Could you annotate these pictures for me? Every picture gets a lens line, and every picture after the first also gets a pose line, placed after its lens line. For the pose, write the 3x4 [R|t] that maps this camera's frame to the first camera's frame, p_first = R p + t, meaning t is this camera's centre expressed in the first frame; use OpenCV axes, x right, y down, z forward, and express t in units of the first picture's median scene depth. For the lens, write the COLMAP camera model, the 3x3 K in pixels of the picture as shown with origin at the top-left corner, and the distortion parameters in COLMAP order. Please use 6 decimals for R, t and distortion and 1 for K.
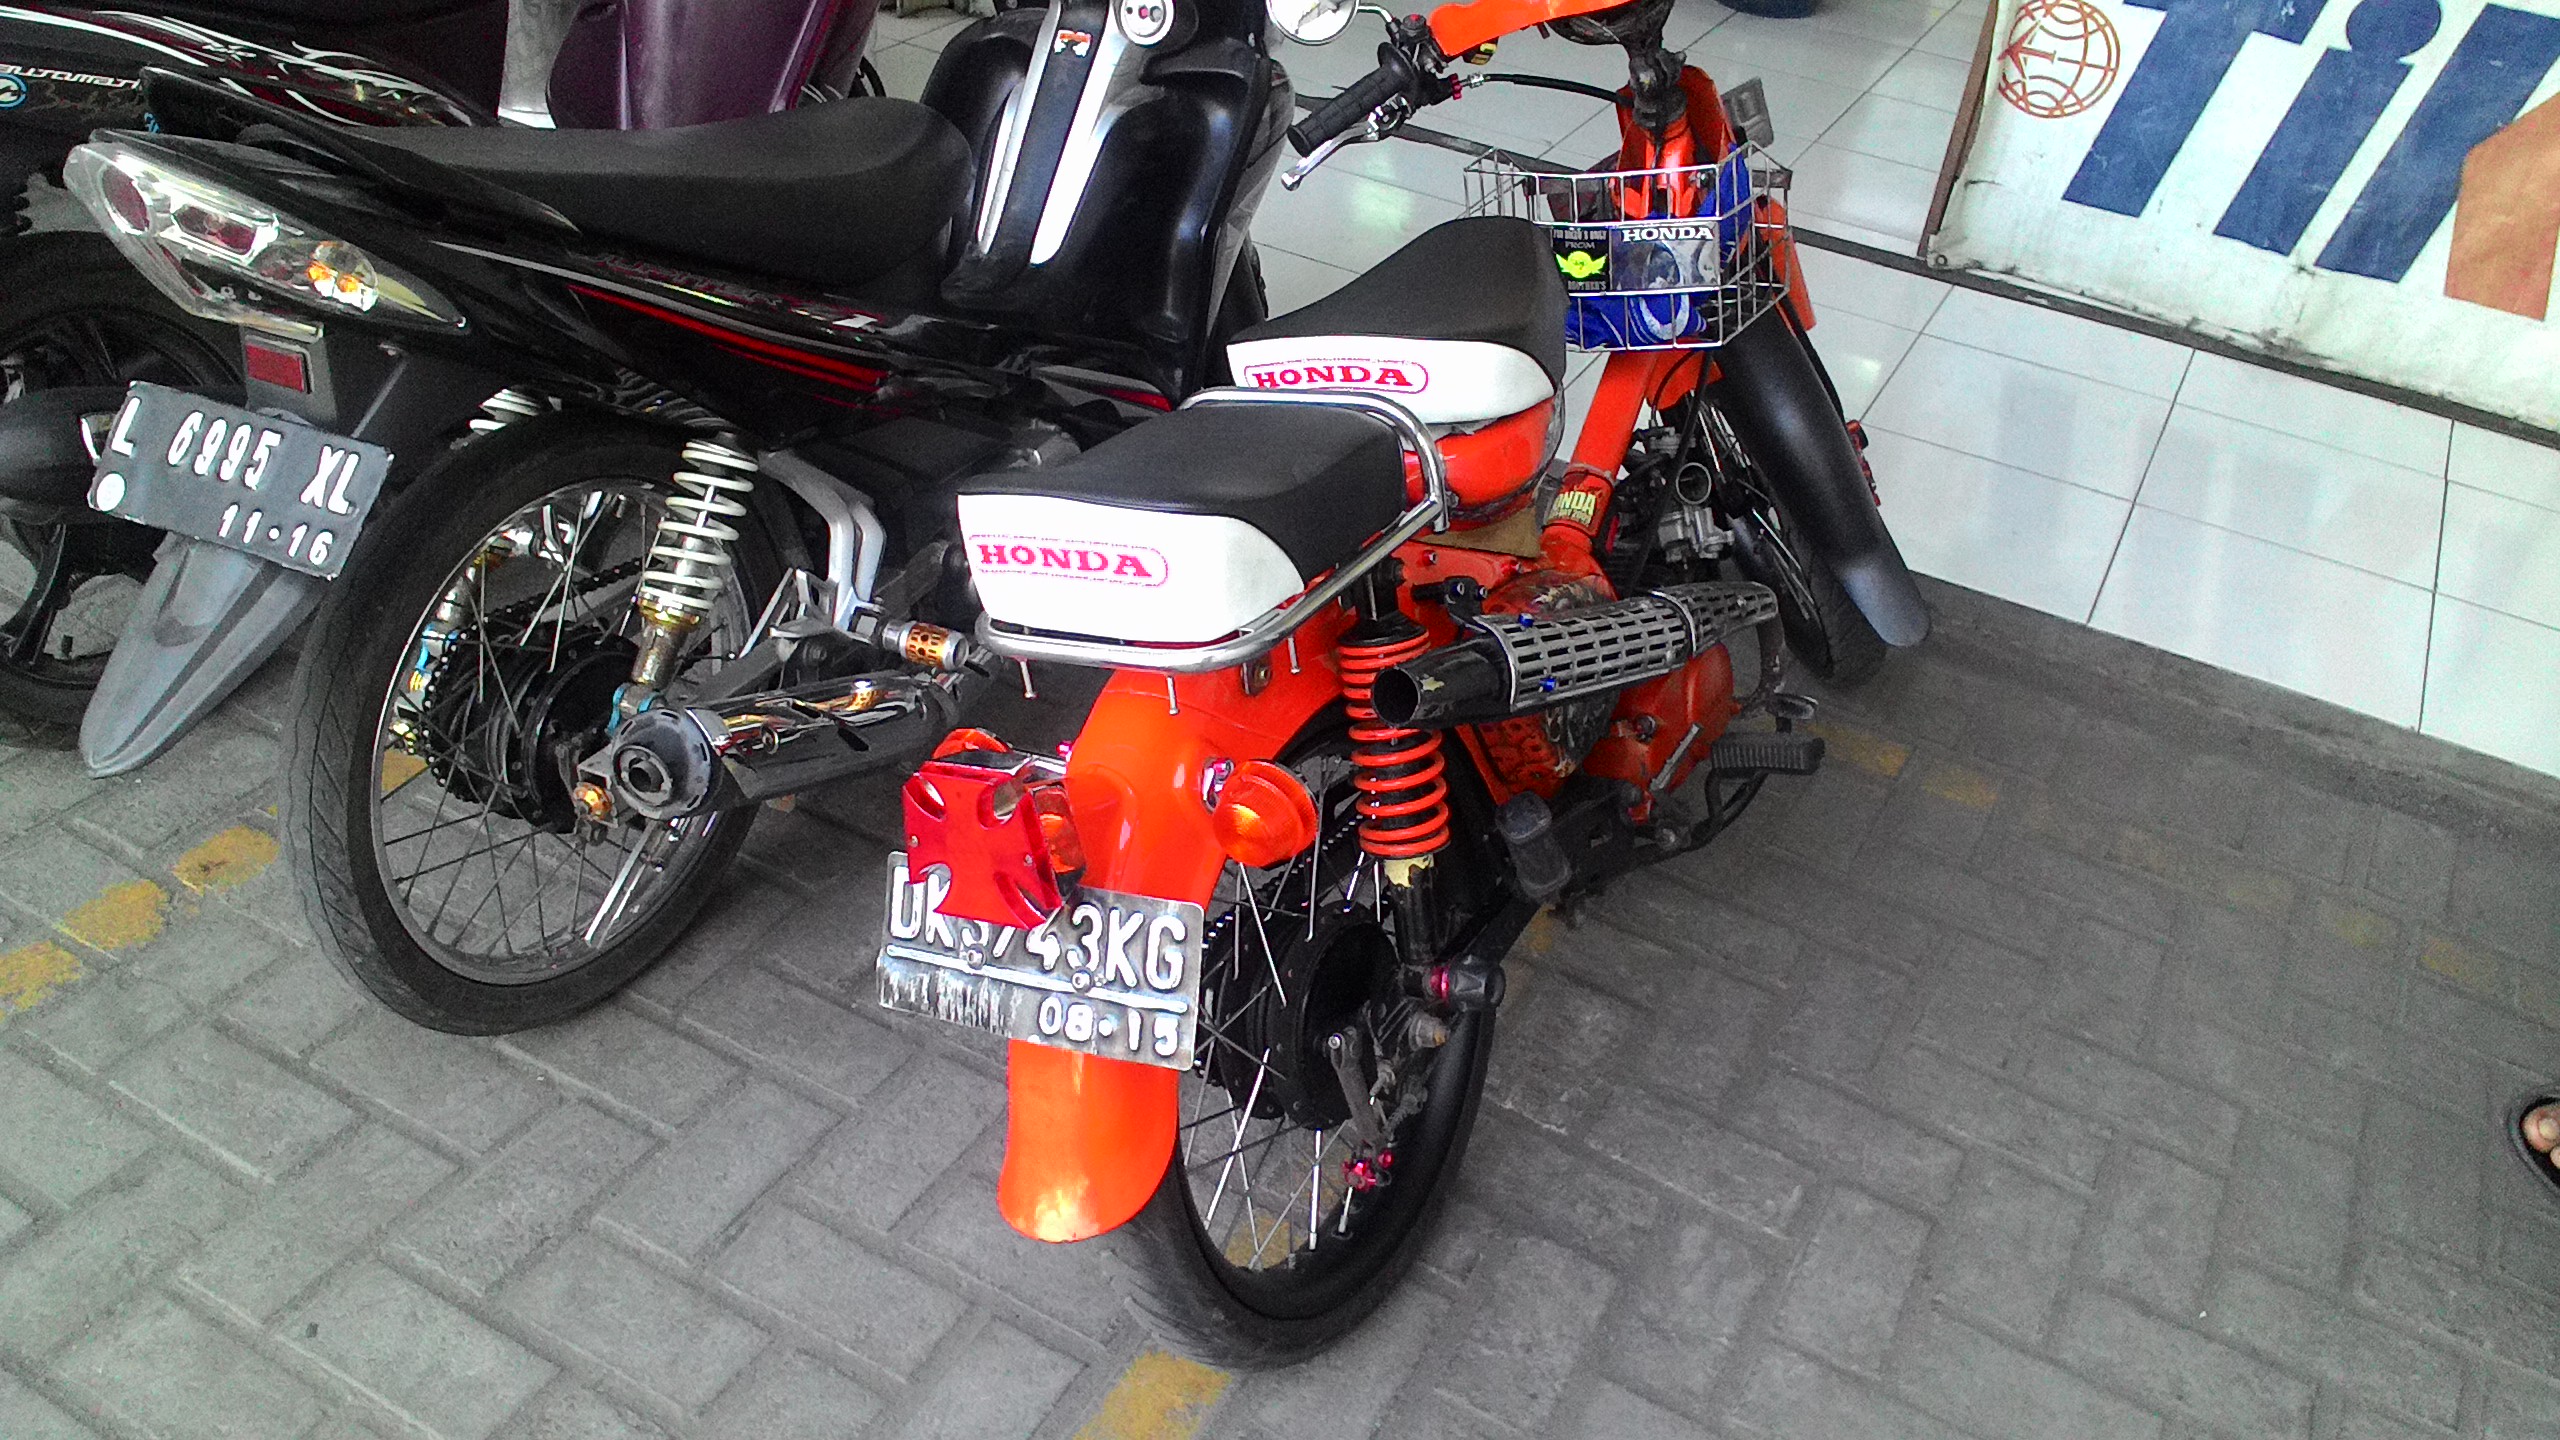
lens RADIAL K [[2114.8, 0, 1251.1], [0, 2114.8, 725.1], [0, 0, 1]] dist [0.085893, -0.163601]
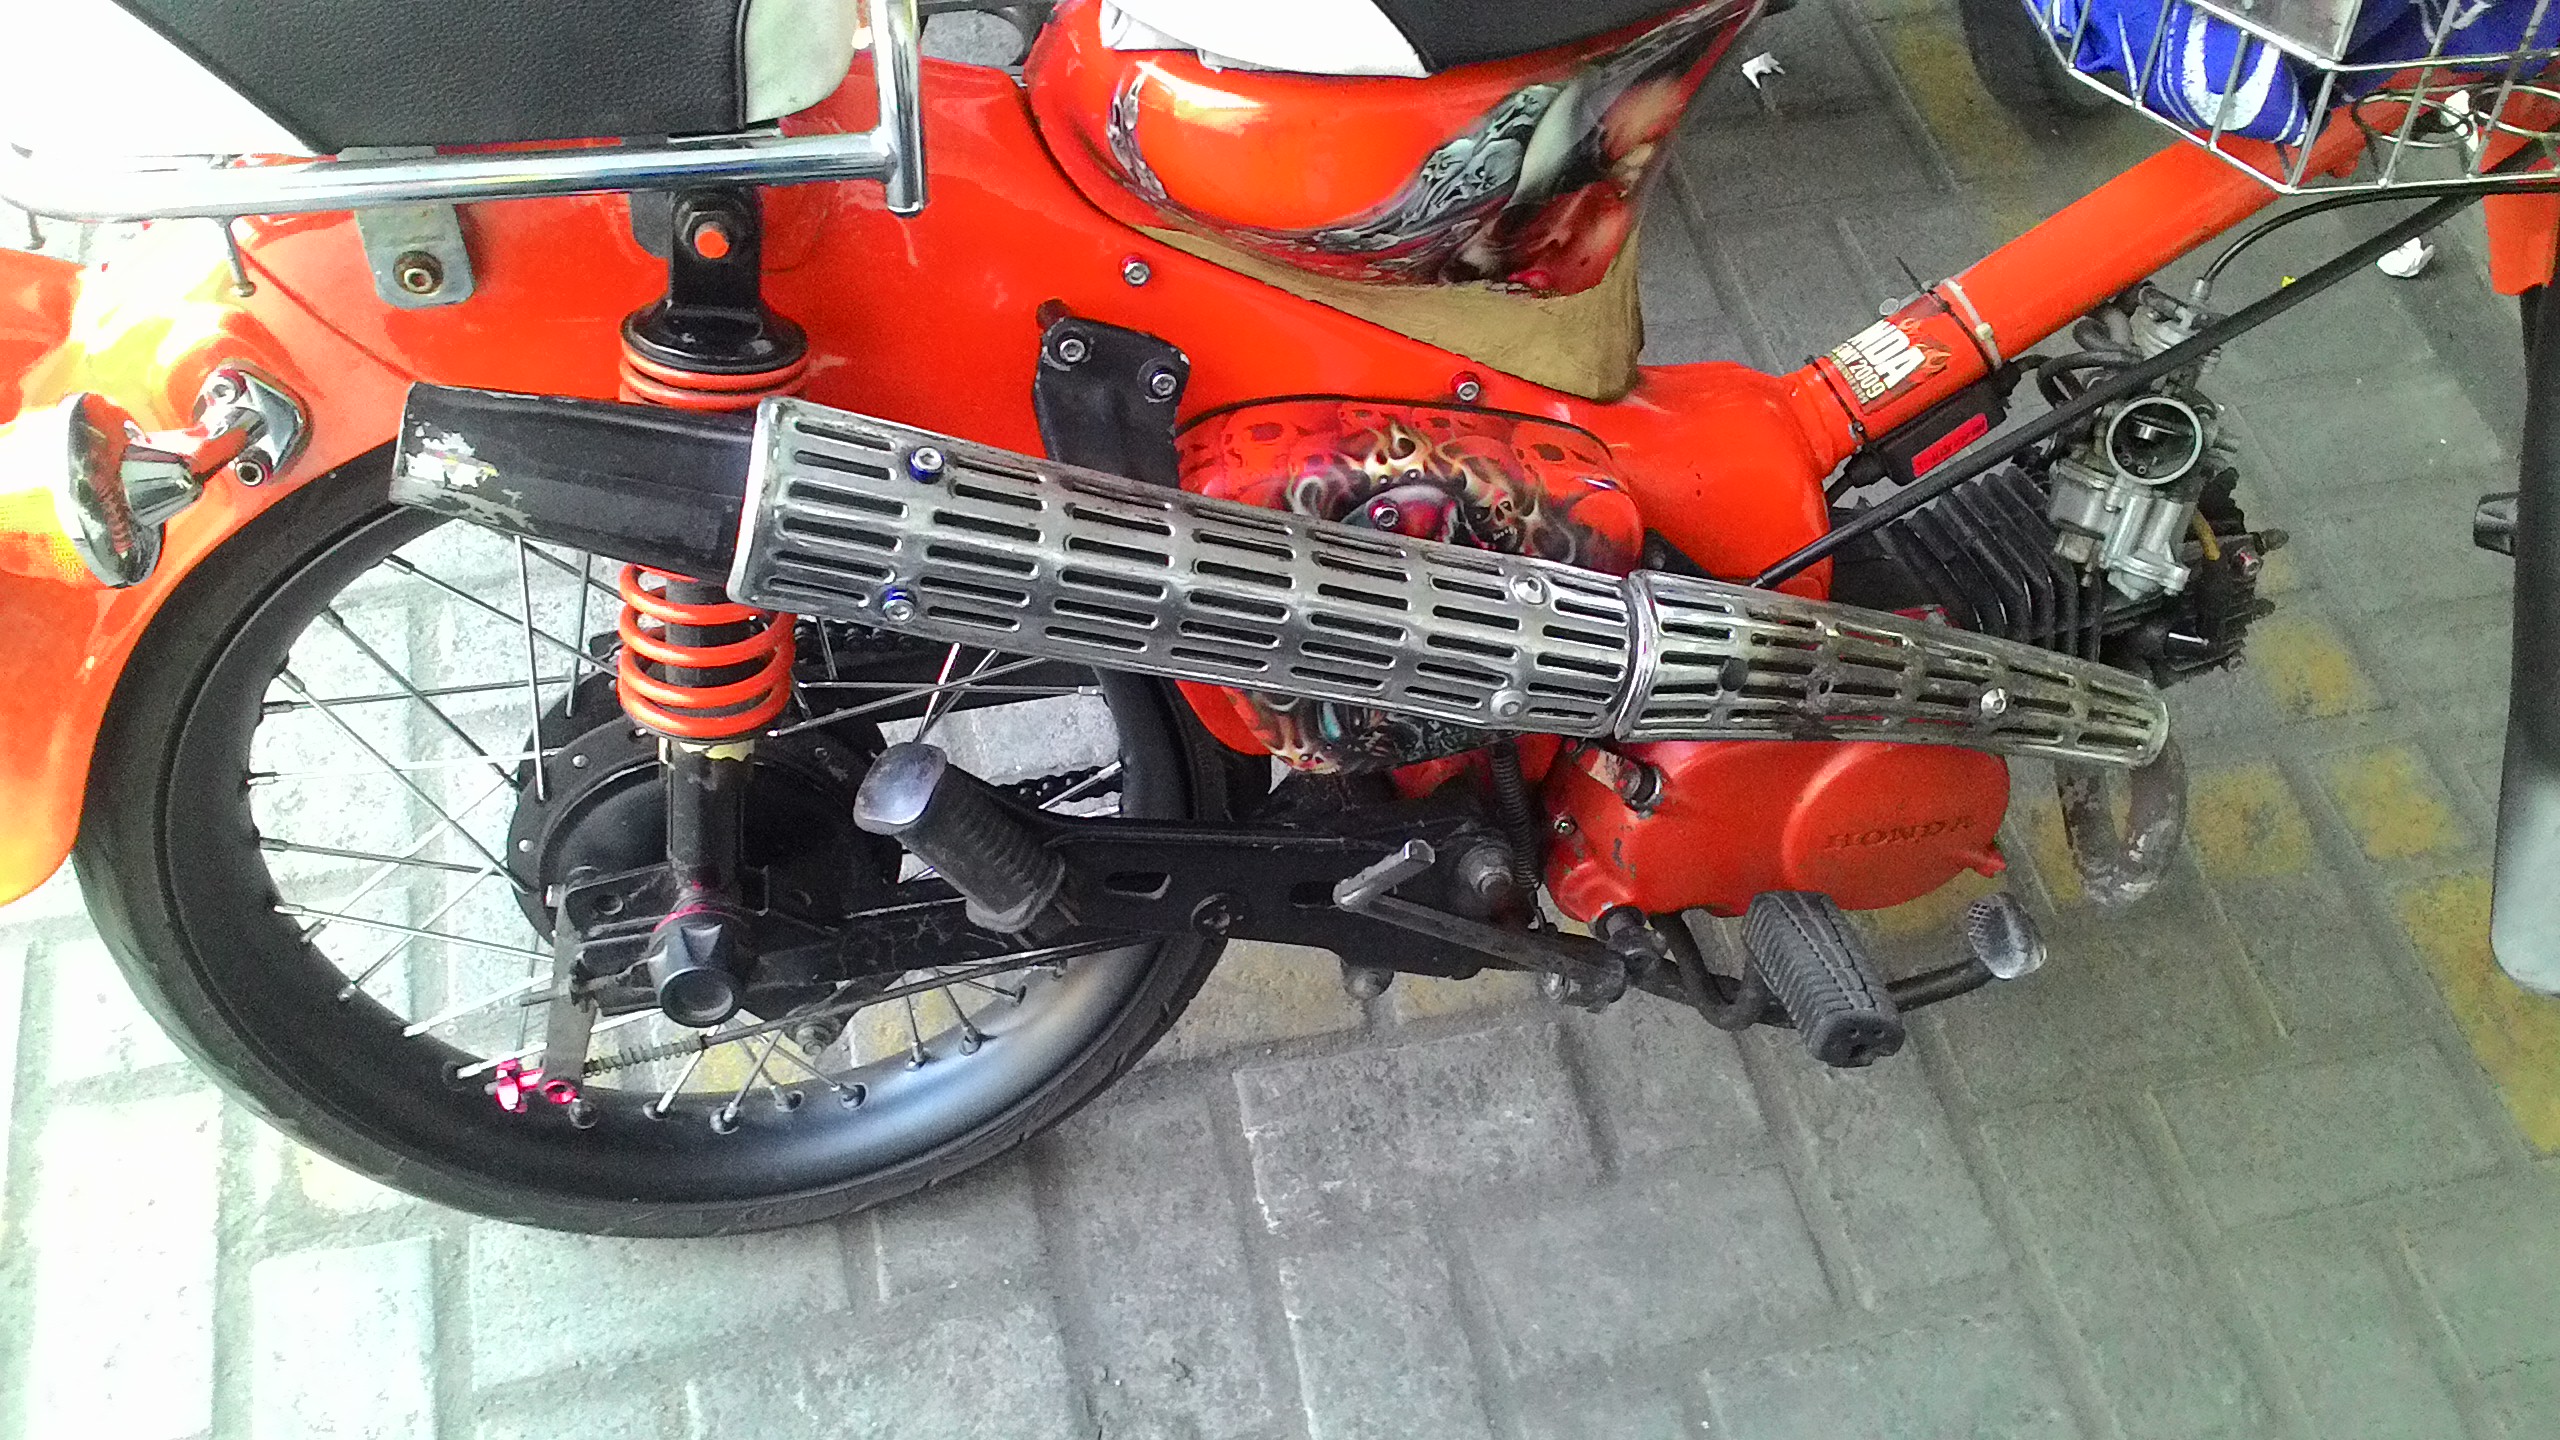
lens RADIAL K [[2093.7, 0, 1293.0], [0, 2093.7, 713.3], [0, 0, 1]] dist [0.113857, -0.200477]
pose [[0.675395, 0.581340, -0.453747, 0.337586], [-0.422251, 0.809292, 0.408351, -0.181362], [0.604604, -0.084203, 0.792063, 0.516849]]
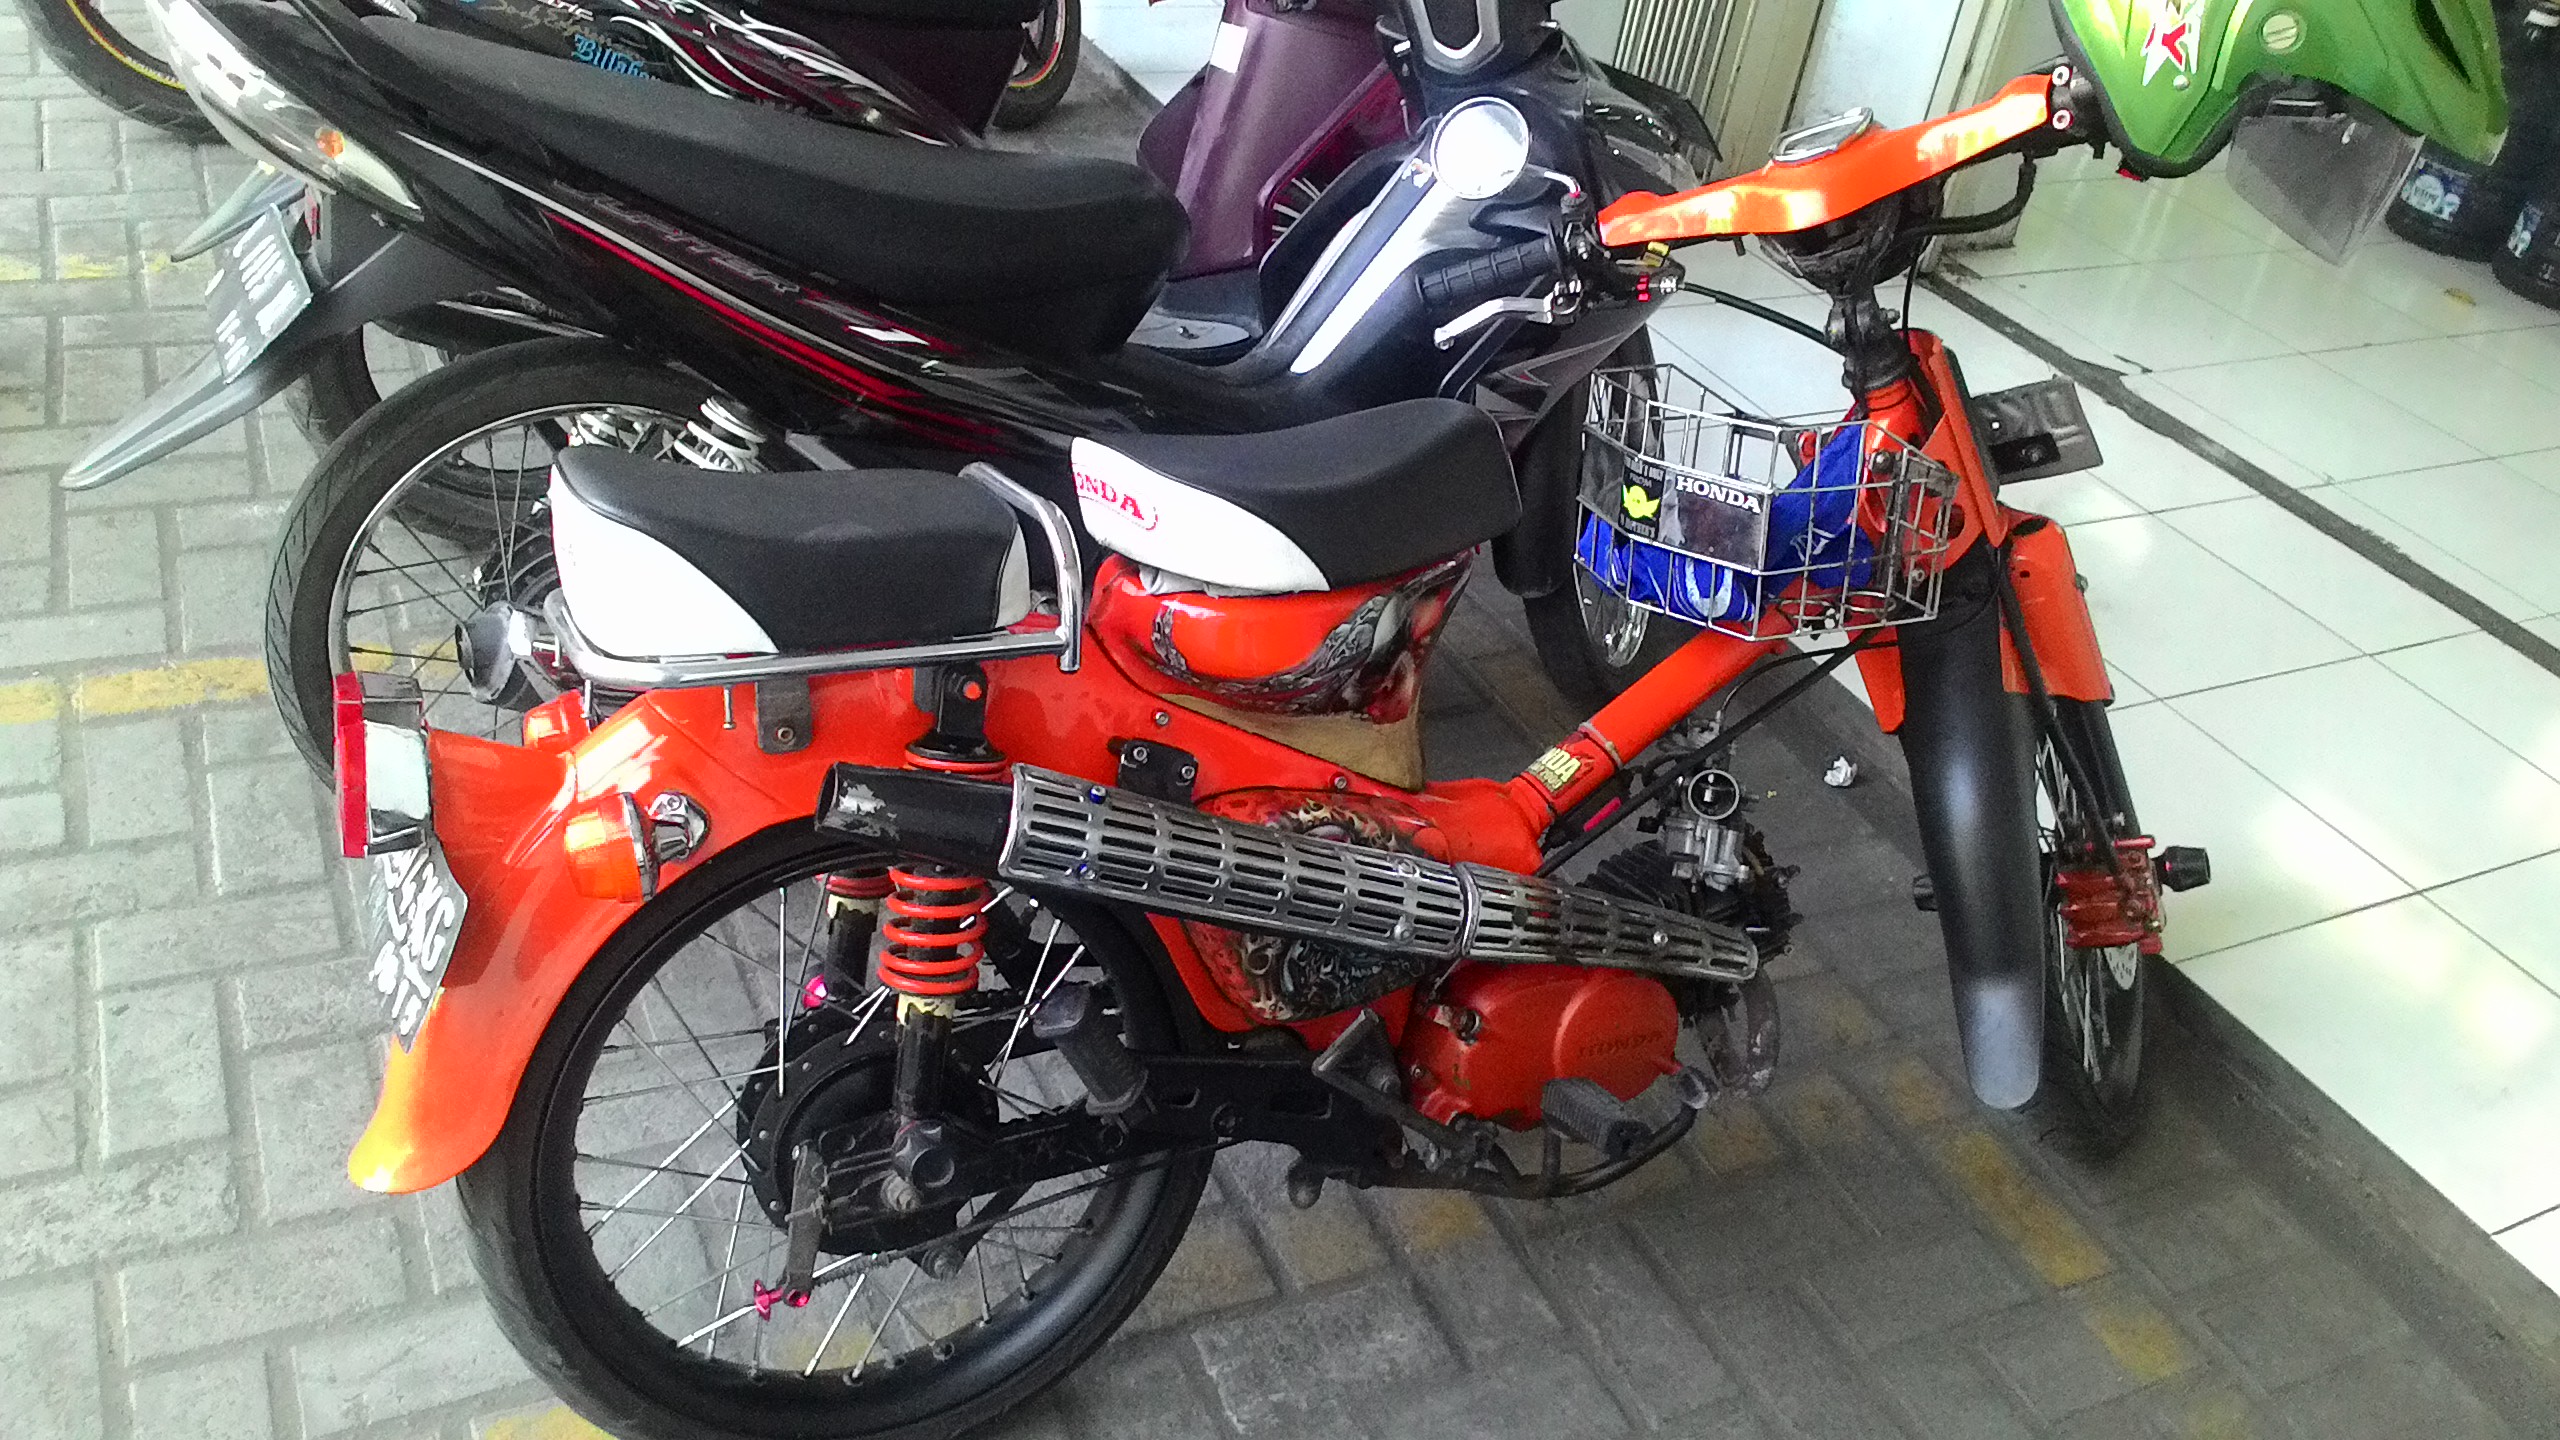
lens RADIAL K [[2095.3, 0, 1269.1], [0, 2095.3, 700.2], [0, 0, 1]] dist [0.091513, -0.156355]
pose [[0.812903, 0.329162, -0.480459, 0.462283], [-0.370966, 0.928607, 0.008539, -0.092857], [0.448969, 0.171292, 0.876976, 0.198045]]
